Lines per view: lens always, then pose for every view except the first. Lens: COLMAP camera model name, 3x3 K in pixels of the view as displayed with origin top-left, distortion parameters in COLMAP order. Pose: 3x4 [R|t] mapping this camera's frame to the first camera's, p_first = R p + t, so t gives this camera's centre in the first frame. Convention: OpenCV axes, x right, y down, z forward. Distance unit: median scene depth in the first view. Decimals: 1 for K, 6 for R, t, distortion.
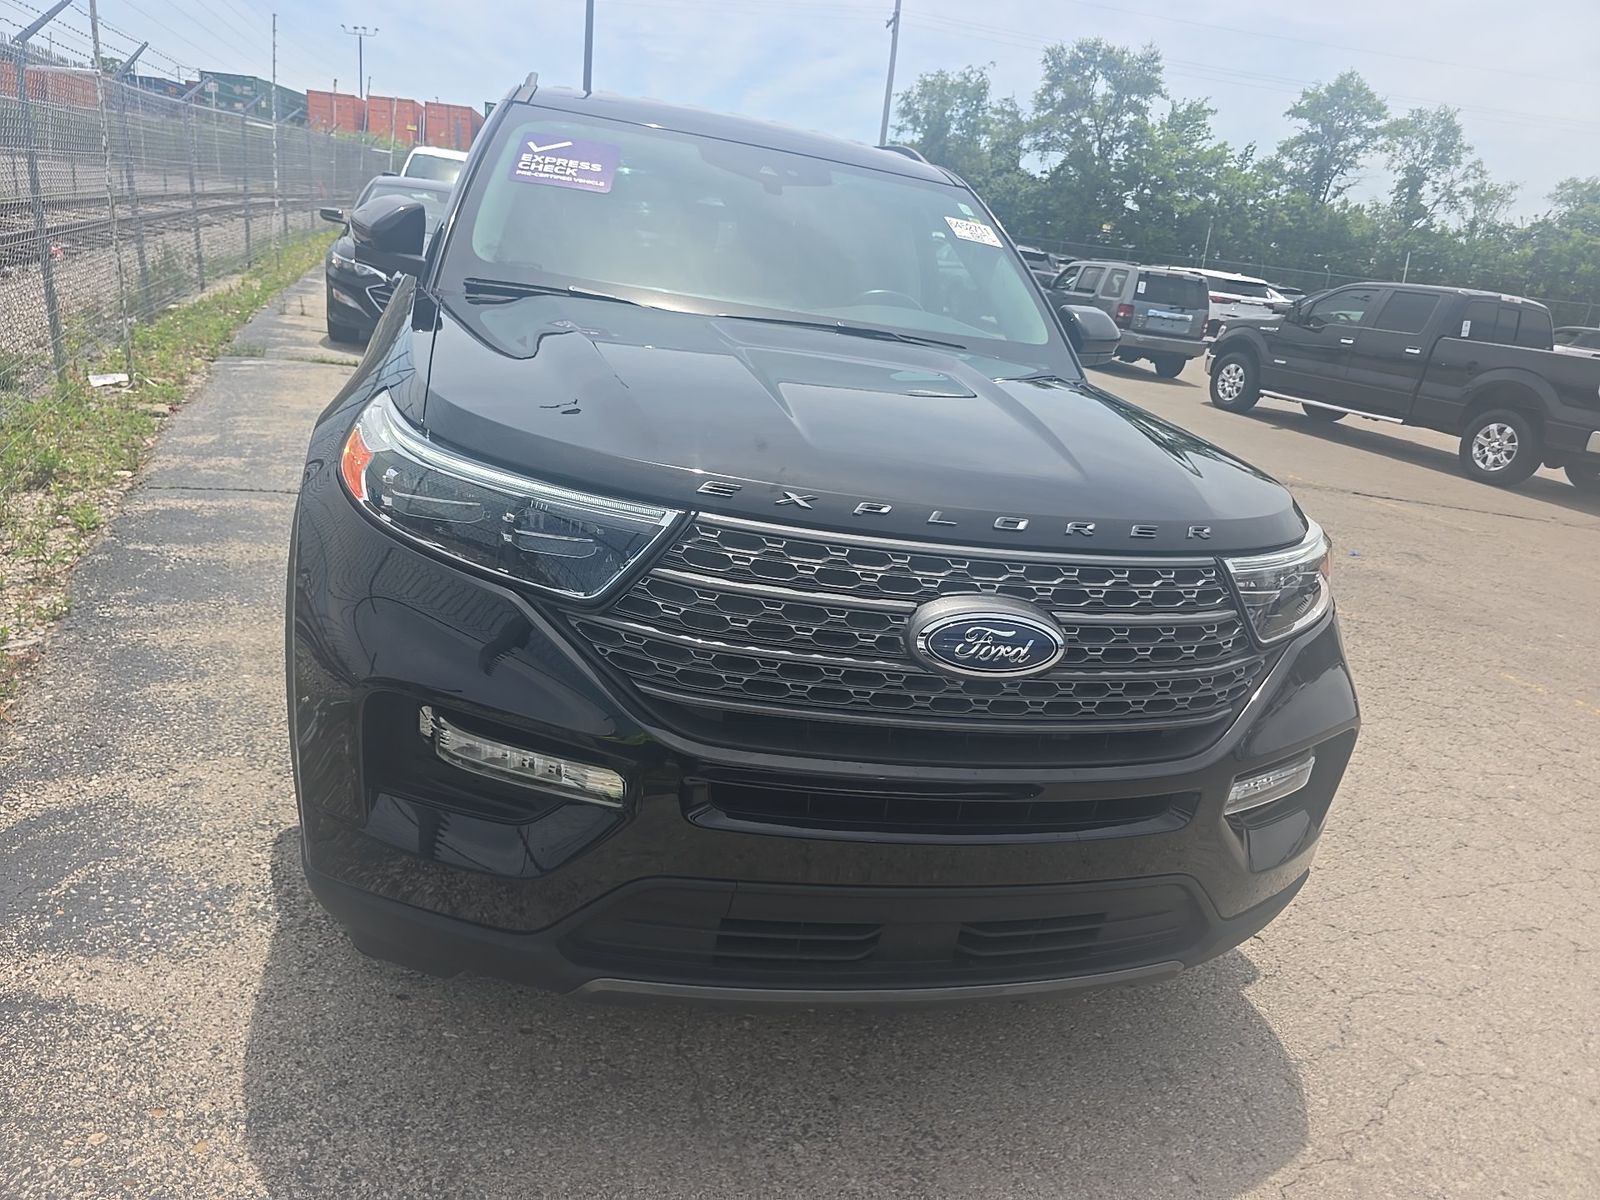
lens RADIAL K [[1093.8, 0, 808.1], [0, 1093.8, 602.8], [0, 0, 1]] dist [0.040617, -0.037759]
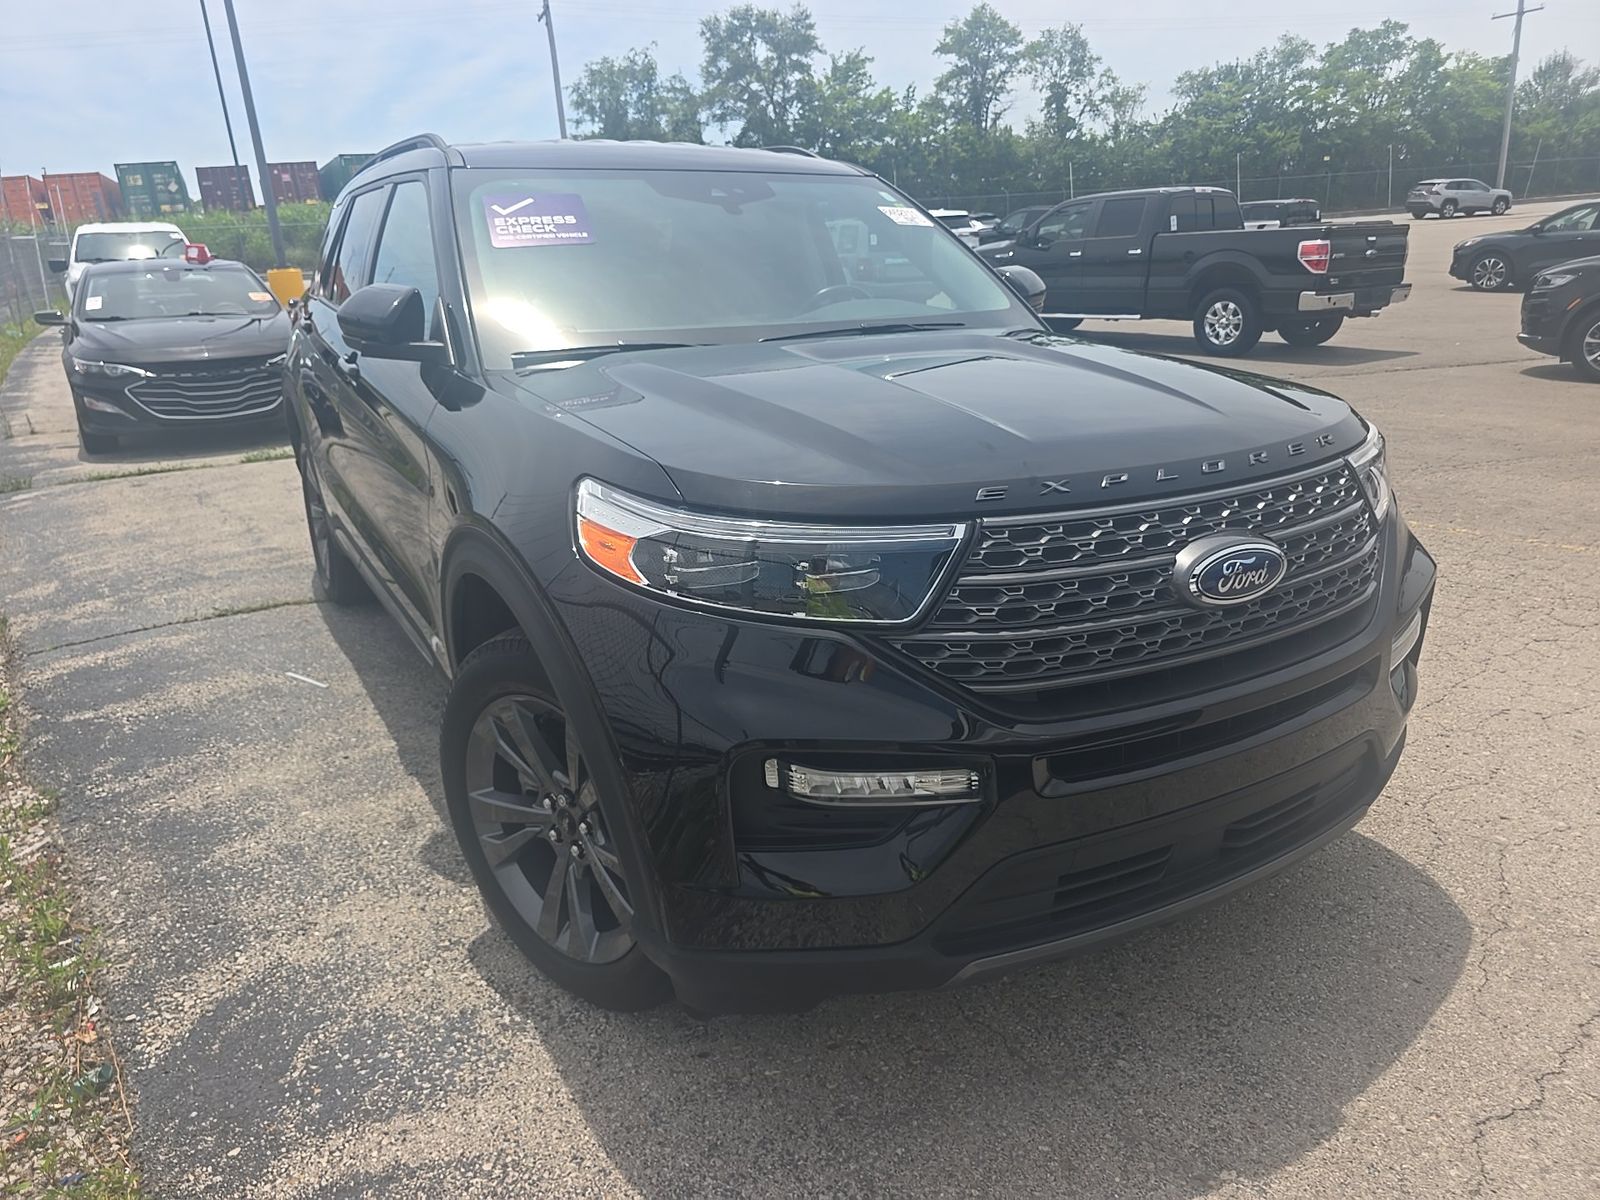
lens RADIAL K [[1093.8, 0, 813.1], [0, 1093.8, 599.6], [0, 0, 1]] dist [0.040617, -0.037759]
pose [[0.949238, -0.242928, 0.199831, -0.234933], [0.240328, 0.969965, 0.037549, -0.040718], [-0.202951, 0.012382, 0.979111, -0.013265]]
